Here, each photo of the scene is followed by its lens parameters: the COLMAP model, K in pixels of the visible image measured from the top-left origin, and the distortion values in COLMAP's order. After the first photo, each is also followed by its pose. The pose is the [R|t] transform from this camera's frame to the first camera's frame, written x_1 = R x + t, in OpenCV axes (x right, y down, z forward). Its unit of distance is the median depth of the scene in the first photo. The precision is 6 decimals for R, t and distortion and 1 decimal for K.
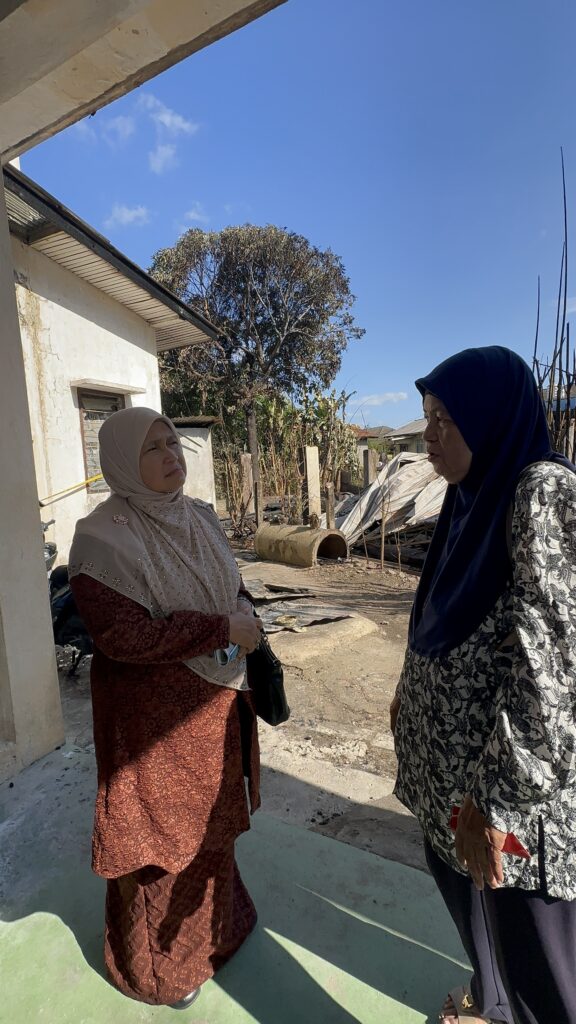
lens RADIAL K [[479.7, 0, 288.0], [0, 479.7, 512.0], [0, 0, 1]] dist [0.001481, 0.000063]
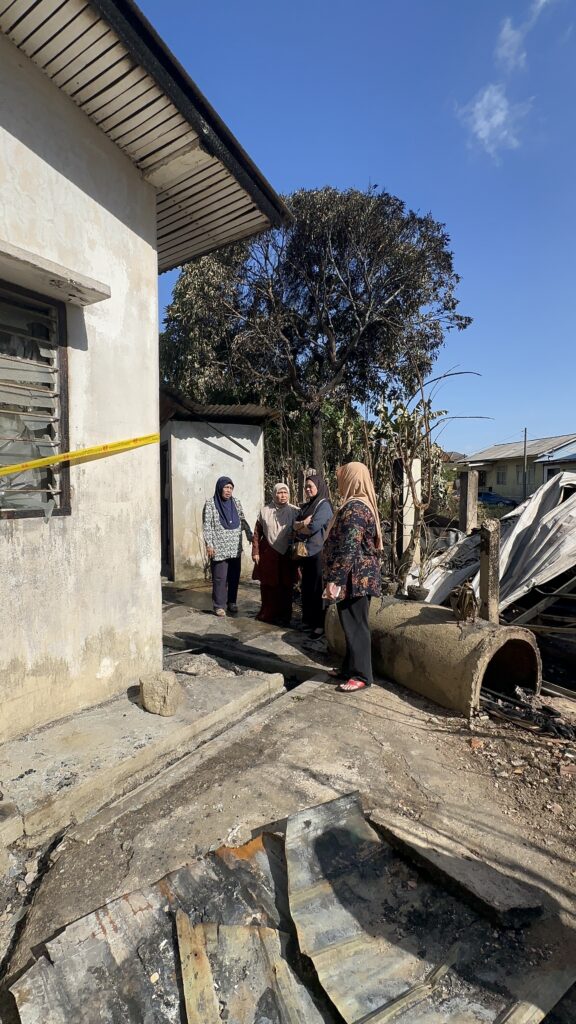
lens RADIAL K [[479.7, 0, 288.0], [0, 479.7, 512.0], [0, 0, 1]] dist [0.001481, 0.000063]
pose [[0.992008, 0.051884, -0.115013, -0.026673], [-0.057243, 0.997399, -0.043790, -0.015621], [0.112442, 0.050023, 0.992398, 0.208657]]
